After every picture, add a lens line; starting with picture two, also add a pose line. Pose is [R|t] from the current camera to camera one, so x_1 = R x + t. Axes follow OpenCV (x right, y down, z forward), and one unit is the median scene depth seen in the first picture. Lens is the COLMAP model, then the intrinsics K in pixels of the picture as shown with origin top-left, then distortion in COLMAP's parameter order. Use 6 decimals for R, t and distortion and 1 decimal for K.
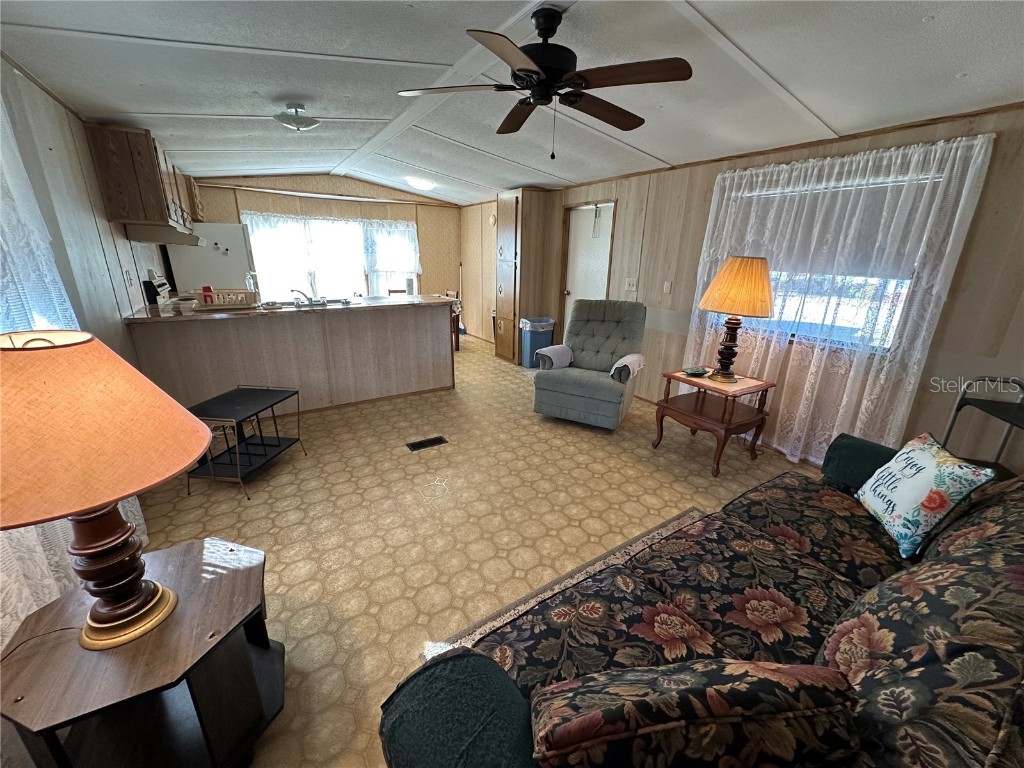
lens RADIAL K [[406.8, 0, 511.3], [0, 406.8, 385.5], [0, 0, 1]] dist [-0.001861, -0.000434]
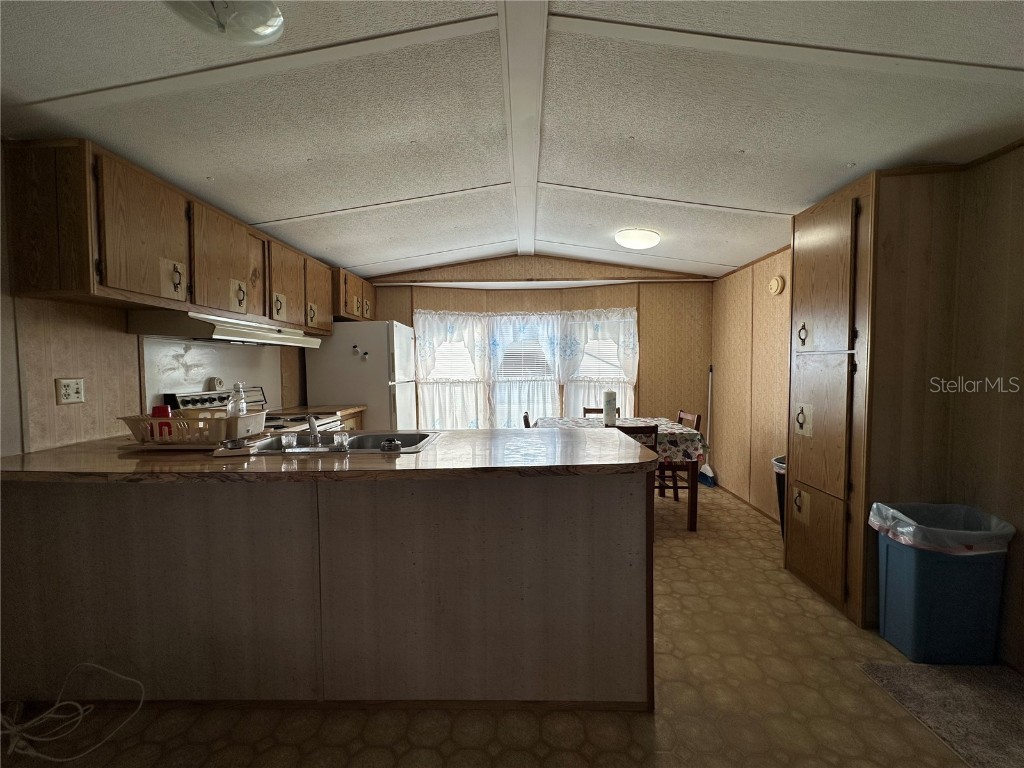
lens RADIAL K [[406.8, 0, 512.6], [0, 406.8, 381.6], [0, 0, 1]] dist [-0.001861, -0.000434]
pose [[0.826361, -0.004311, -0.563124, -0.038650], [-0.149658, 0.962331, -0.226984, -0.137261], [0.542890, 0.271847, 0.794588, 0.504943]]
